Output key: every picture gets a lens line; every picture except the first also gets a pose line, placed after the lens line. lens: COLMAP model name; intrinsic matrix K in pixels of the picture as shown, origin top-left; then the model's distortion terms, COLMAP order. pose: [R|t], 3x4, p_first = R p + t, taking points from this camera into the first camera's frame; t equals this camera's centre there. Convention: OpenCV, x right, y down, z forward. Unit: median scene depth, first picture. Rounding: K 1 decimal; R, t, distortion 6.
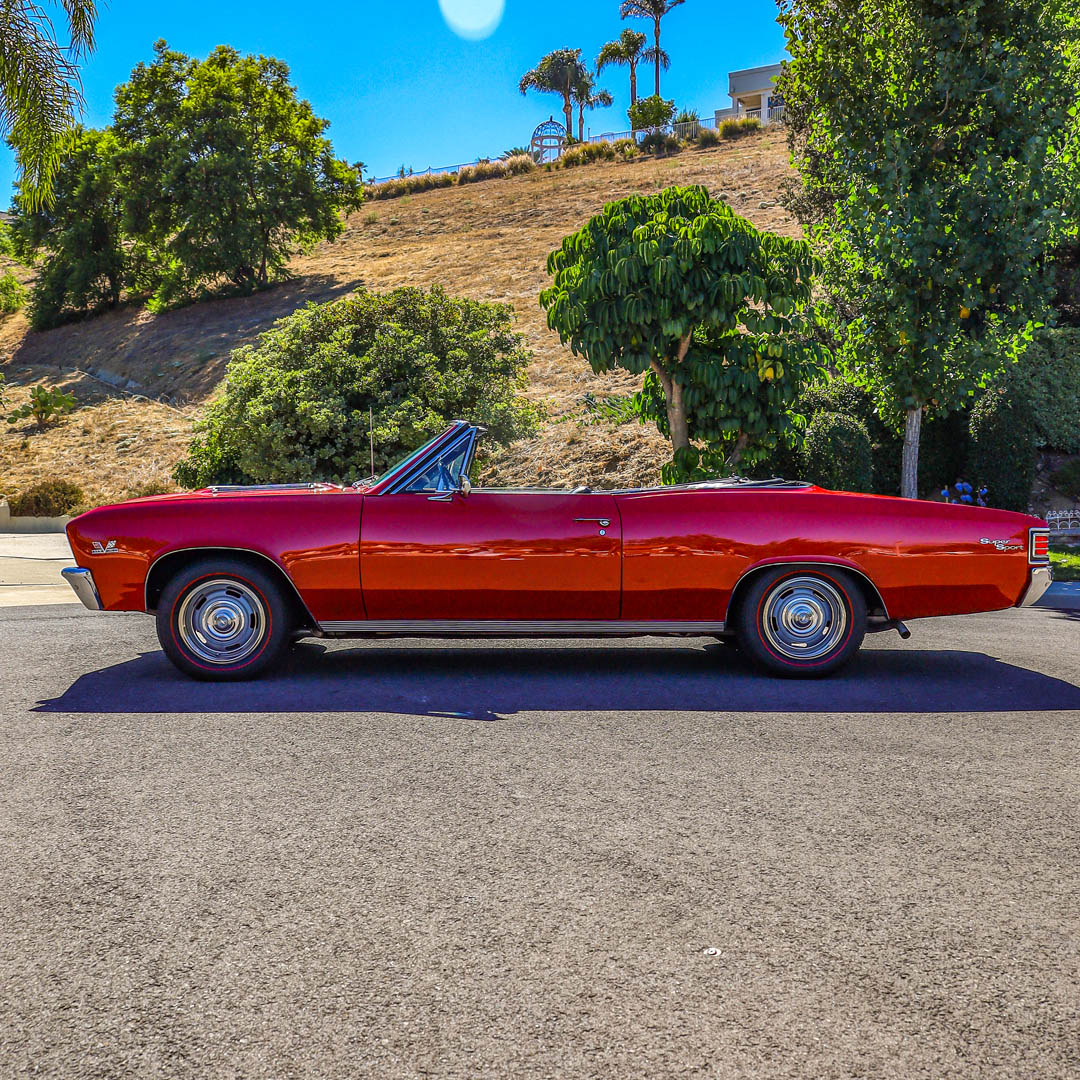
lens RADIAL K [[1114.3, 0, 541.9], [0, 1114.3, 558.7], [0, 0, 1]] dist [0.004692, 0.003623]
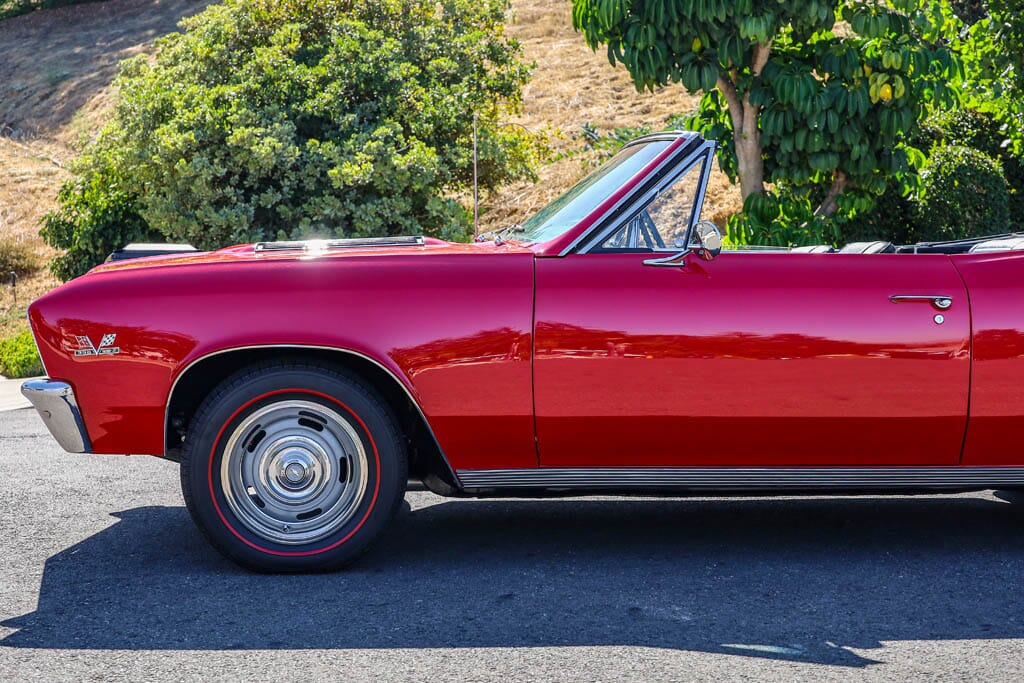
lens RADIAL K [[1416.2, 0, 512.0], [0, 1416.2, 341.5], [0, 0, 1]] dist [0.002997, -0.029457]
pose [[0.999588, -0.000990, 0.028690, -0.061148], [0.000967, 0.999999, 0.000810, -0.003902], [-0.028691, -0.000782, 0.999588, 0.079994]]
